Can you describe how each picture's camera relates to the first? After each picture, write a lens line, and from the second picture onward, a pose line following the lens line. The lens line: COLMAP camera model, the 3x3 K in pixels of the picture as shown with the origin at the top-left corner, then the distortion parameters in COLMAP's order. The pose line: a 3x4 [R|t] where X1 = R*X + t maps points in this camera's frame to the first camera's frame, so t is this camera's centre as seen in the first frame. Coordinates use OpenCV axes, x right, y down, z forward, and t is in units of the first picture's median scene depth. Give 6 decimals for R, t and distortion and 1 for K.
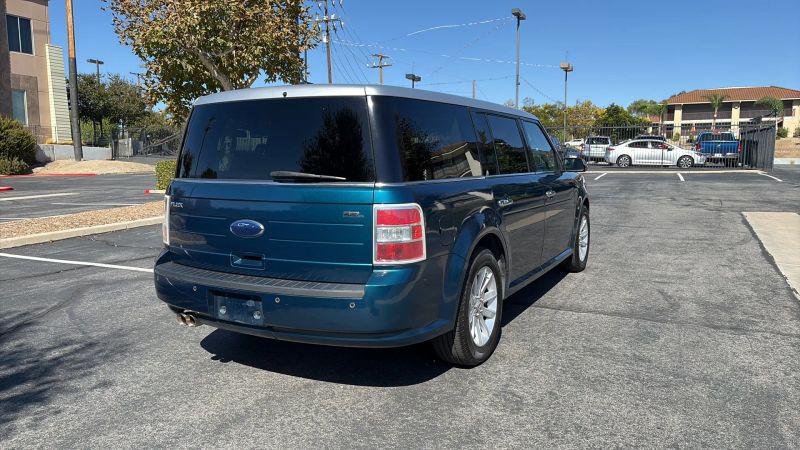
lens RADIAL K [[578.6, 0, 401.9], [0, 578.6, 227.2], [0, 0, 1]] dist [0.056891, -0.056421]
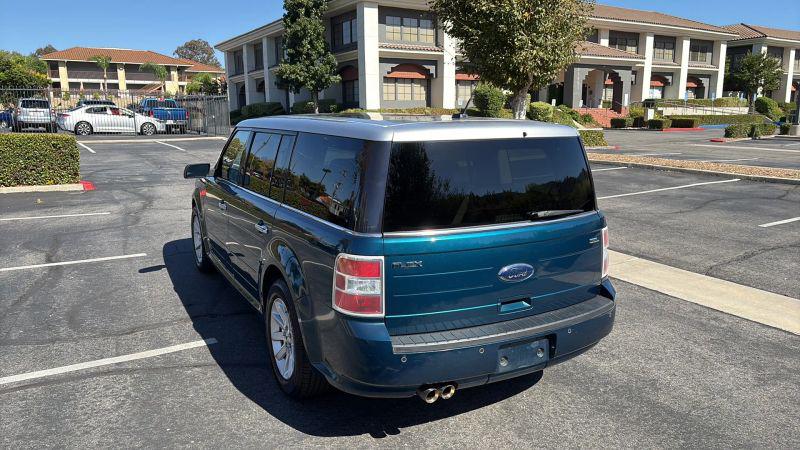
lens RADIAL K [[578.6, 0, 400.4], [0, 578.6, 229.1], [0, 0, 1]] dist [0.056891, -0.056421]
pose [[0.553397, -0.159025, 0.817596, -0.939005], [0.098358, 0.987213, 0.125442, -0.171846], [-0.827090, 0.010998, 0.561962, 0.493650]]
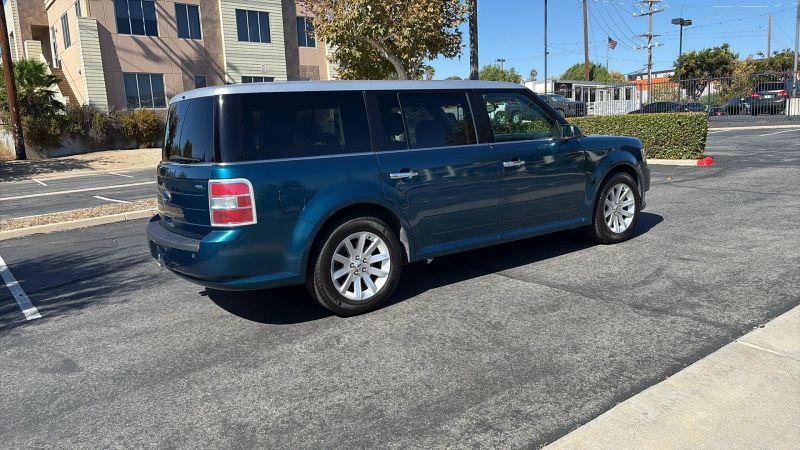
lens RADIAL K [[578.6, 0, 398.8], [0, 578.6, 216.5], [0, 0, 1]] dist [0.056891, -0.056421]
pose [[0.889258, 0.024378, -0.456755, 0.692198], [-0.004310, 0.998981, 0.044926, -0.013288], [0.457385, -0.037982, 0.888457, 0.015963]]
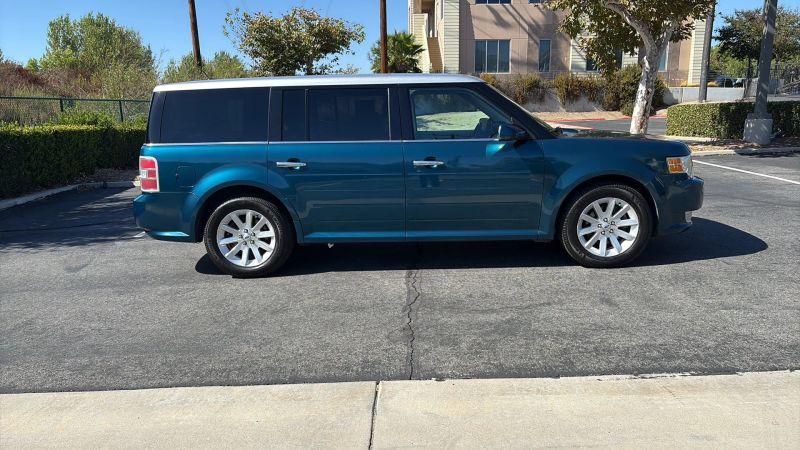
lens RADIAL K [[578.6, 0, 403.5], [0, 578.6, 227.7], [0, 0, 1]] dist [0.056891, -0.056421]
pose [[0.436897, 0.179552, -0.881409, 1.422582], [-0.085759, 0.983726, 0.157886, -0.127979], [0.895414, 0.006609, 0.445185, 0.686172]]
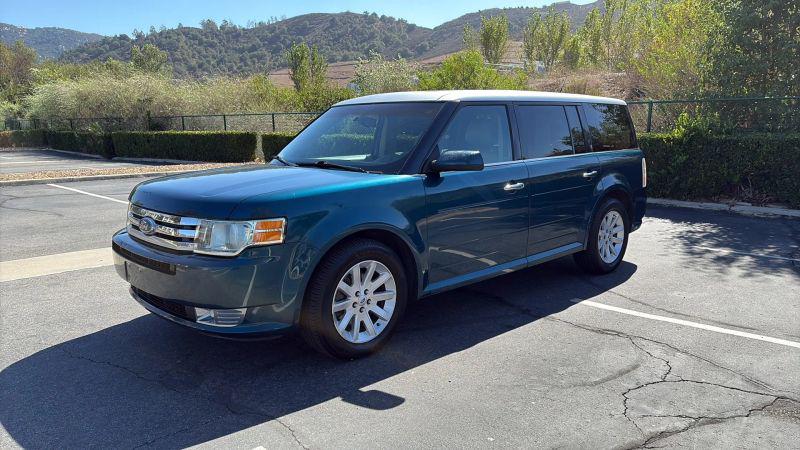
lens RADIAL K [[578.6, 0, 408.3], [0, 578.6, 227.9], [0, 0, 1]] dist [0.056891, -0.056421]
pose [[-0.951982, -0.038869, 0.303677, -0.261022], [0.052980, 0.956028, 0.288451, -0.361986], [-0.301535, 0.290689, -0.908062, 2.641035]]
